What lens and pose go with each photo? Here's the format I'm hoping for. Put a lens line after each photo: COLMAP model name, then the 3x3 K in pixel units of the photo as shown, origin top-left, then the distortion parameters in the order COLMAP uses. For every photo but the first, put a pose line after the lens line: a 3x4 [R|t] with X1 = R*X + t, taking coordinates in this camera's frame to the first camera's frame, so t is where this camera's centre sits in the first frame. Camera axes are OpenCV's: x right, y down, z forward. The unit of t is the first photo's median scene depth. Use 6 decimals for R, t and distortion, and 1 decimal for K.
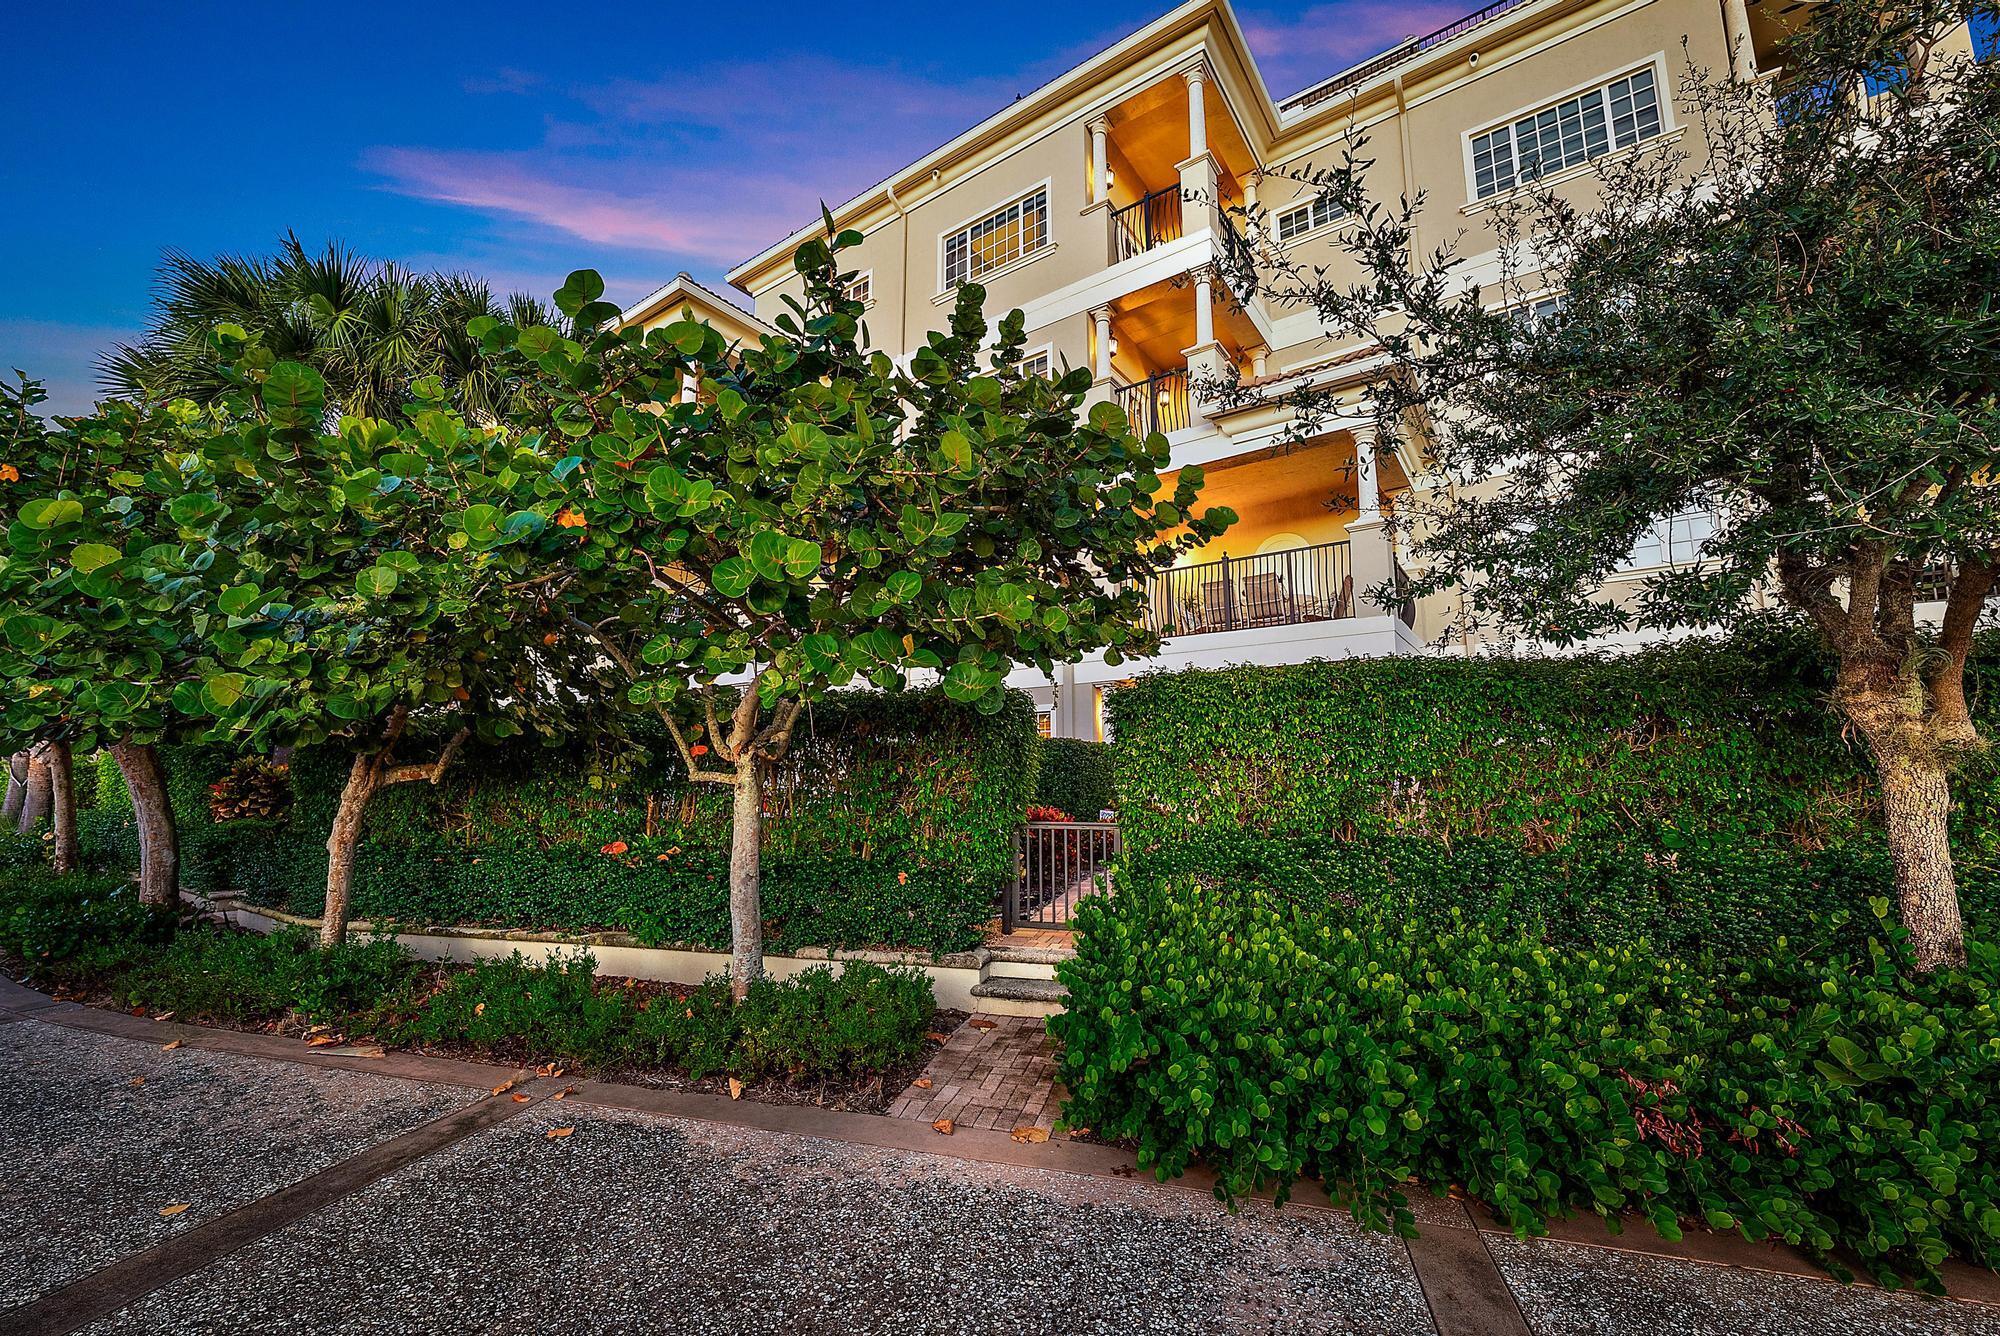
lens RADIAL K [[770.9, 0, 1000.0], [0, 770.9, 668.0], [0, 0, 1]] dist [-0.000407, 0.000472]
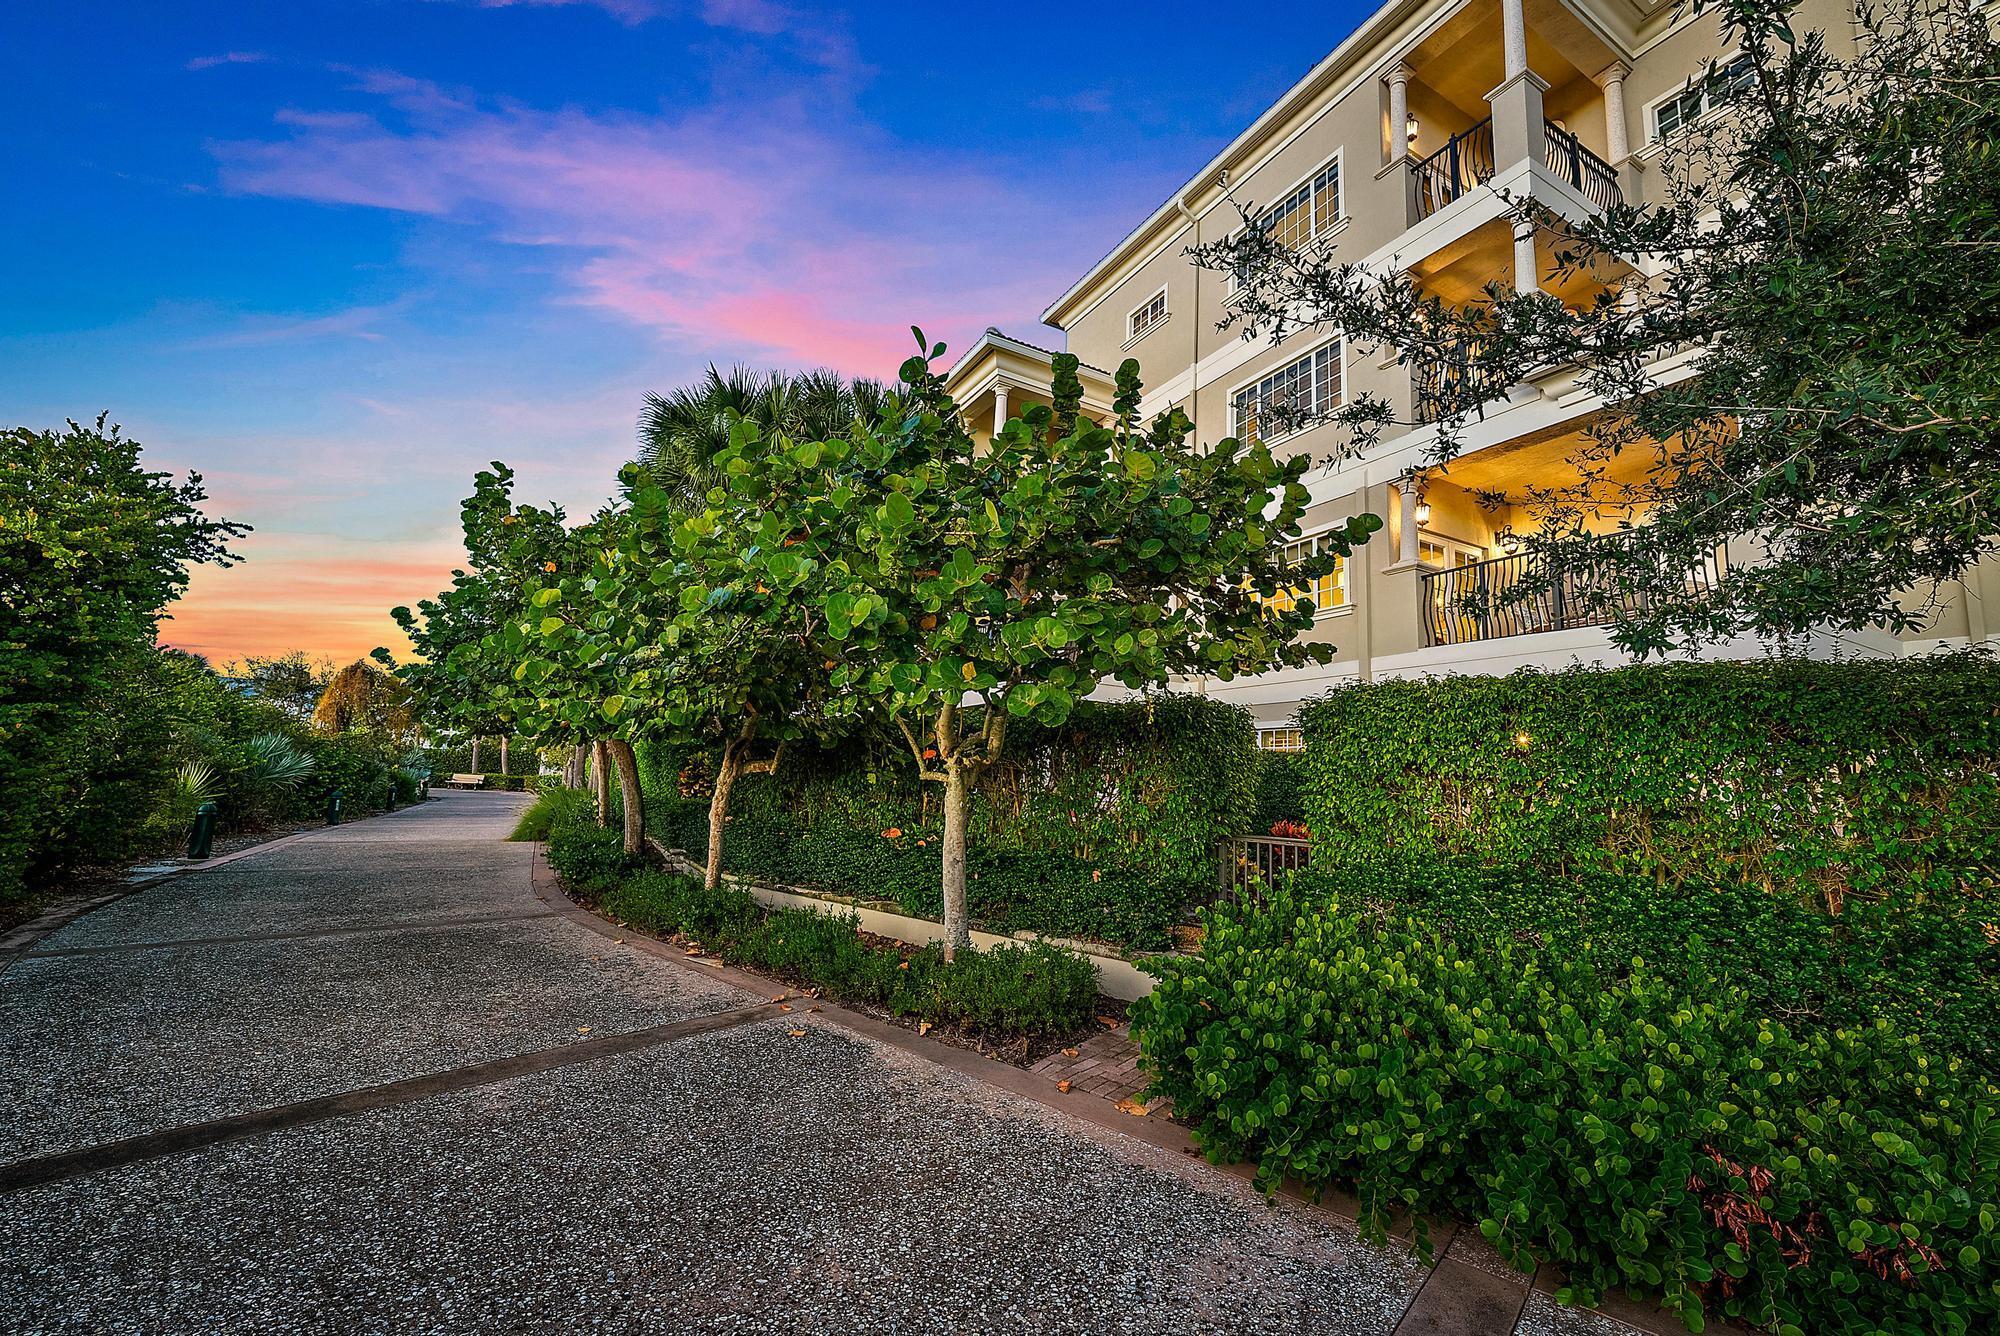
lens RADIAL K [[800.2, 0, 1022.3], [0, 800.2, 668.4], [0, 0, 1]] dist [0.000895, -0.000106]
pose [[0.907117, -0.020226, -0.420393, 0.324063], [0.015971, 0.999779, -0.013640, -0.009543], [0.420576, 0.005659, 0.907240, -0.092039]]
